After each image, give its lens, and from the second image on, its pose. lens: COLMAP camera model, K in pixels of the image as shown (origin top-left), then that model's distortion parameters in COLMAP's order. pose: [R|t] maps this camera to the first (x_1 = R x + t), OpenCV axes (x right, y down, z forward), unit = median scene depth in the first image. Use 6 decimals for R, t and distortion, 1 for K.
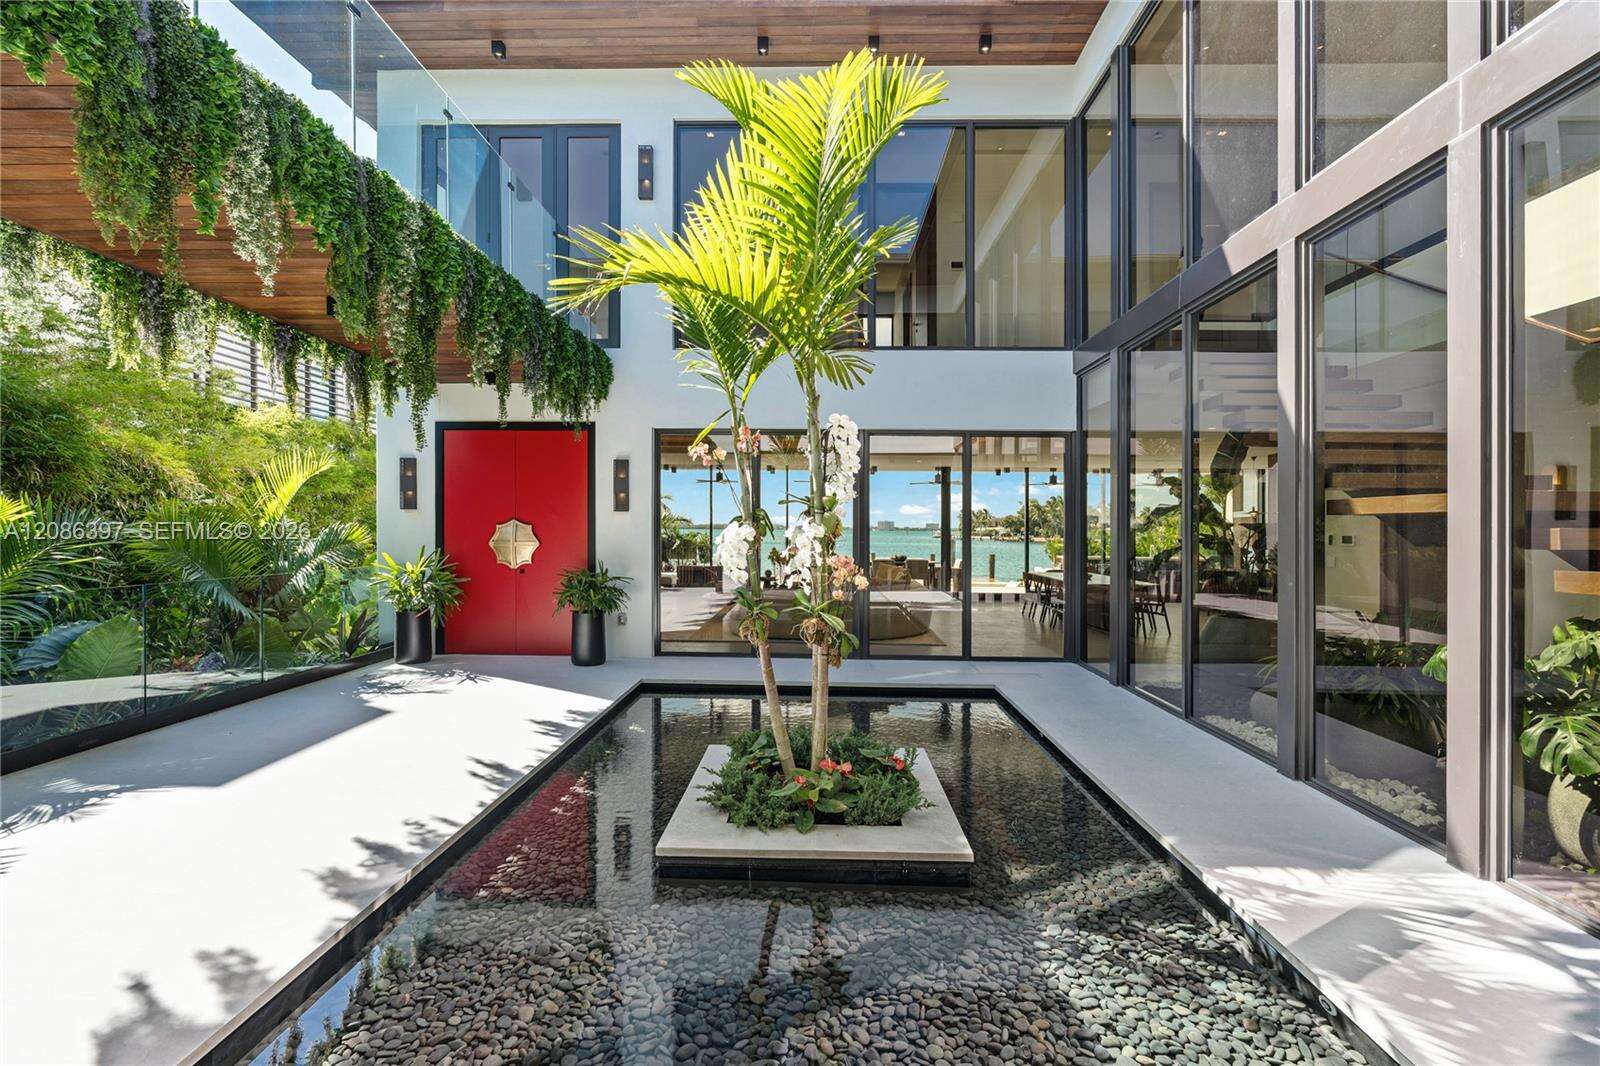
lens RADIAL K [[699.9, 0, 800.0], [0, 699.9, 533.0], [0, 0, 1]] dist [-0.003267, -0.000242]
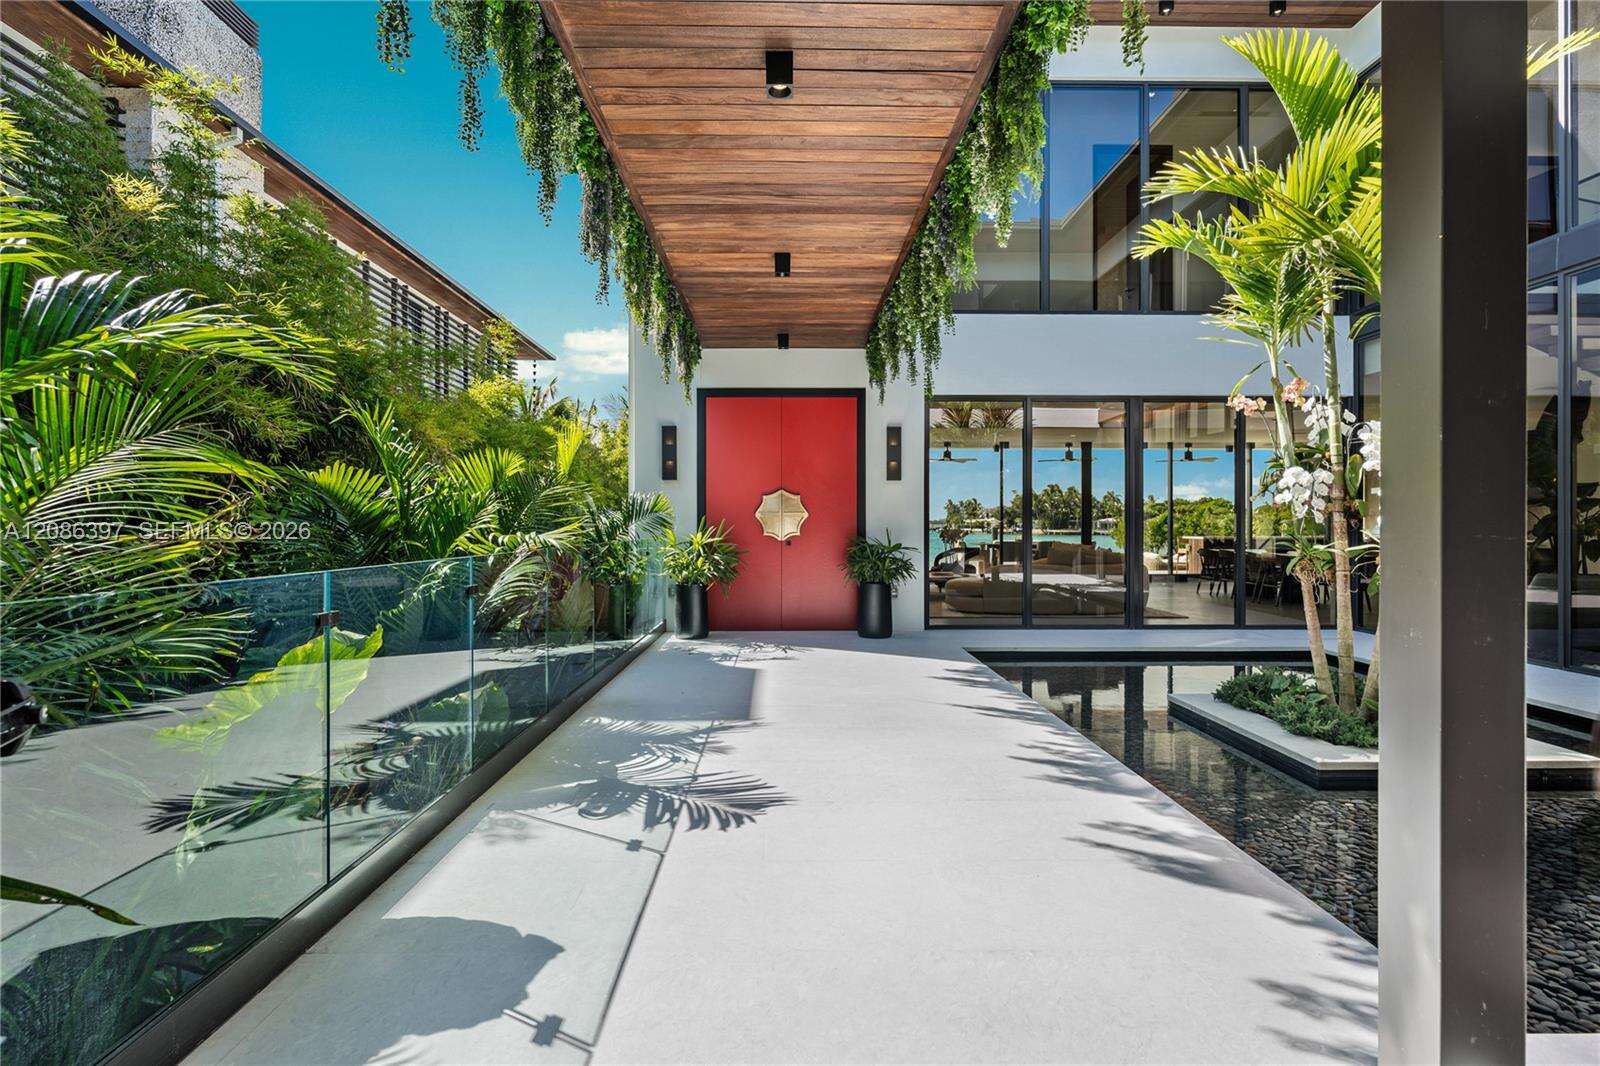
lens RADIAL K [[780.4, 0, 800.0], [0, 780.4, 533.0], [0, 0, 1]] dist [-0.000331, 0.000357]
pose [[0.998115, -0.016017, 0.059238, -0.448815], [0.016309, 0.999857, -0.004445, 0.044896], [-0.059158, 0.005403, 0.998234, -0.066863]]
